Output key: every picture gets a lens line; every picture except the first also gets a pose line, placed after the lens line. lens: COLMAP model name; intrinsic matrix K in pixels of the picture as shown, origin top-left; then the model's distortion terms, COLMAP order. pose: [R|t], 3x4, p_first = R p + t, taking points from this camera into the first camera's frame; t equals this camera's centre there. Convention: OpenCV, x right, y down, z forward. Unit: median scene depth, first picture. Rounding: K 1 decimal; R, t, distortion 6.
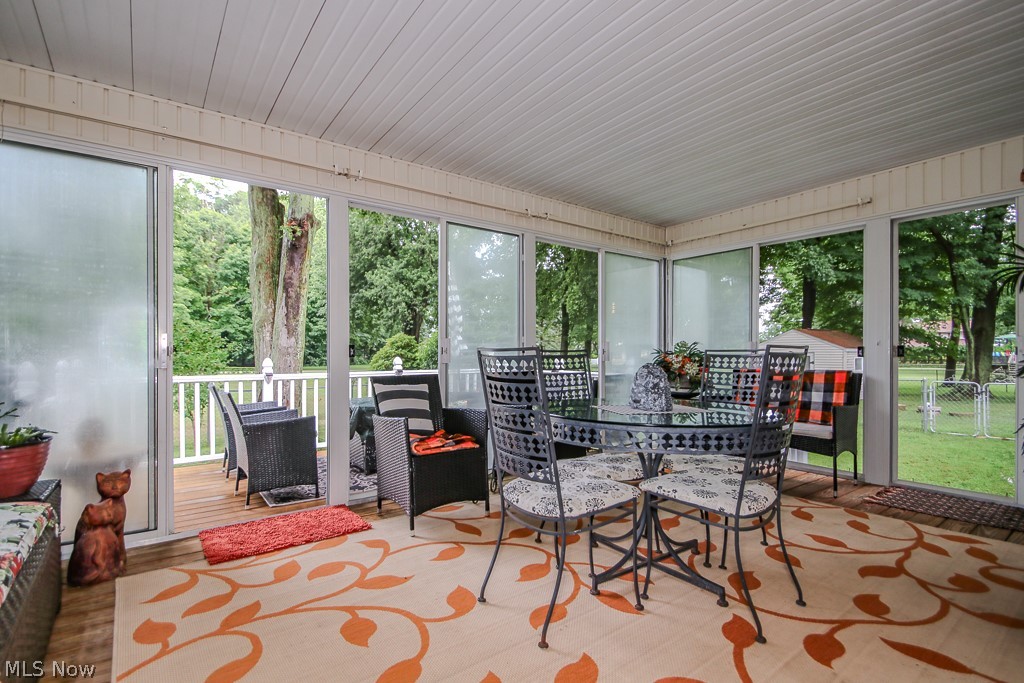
lens RADIAL K [[478.8, 0, 511.2], [0, 478.8, 356.6], [0, 0, 1]] dist [0.015000, -0.015103]
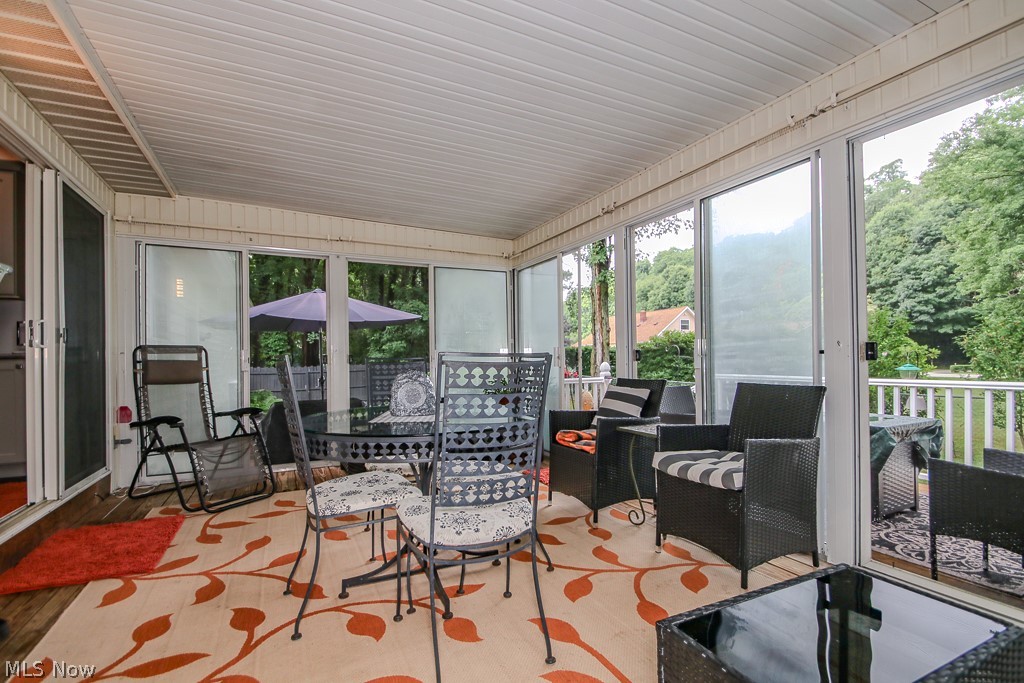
lens RADIAL K [[478.8, 0, 511.7], [0, 478.8, 349.3], [0, 0, 1]] dist [0.015000, -0.015103]
pose [[-0.197372, -0.005165, -0.980315, 1.525566], [0.003236, 0.999977, -0.005920, -0.028379], [0.980323, -0.004341, -0.197351, 1.703321]]
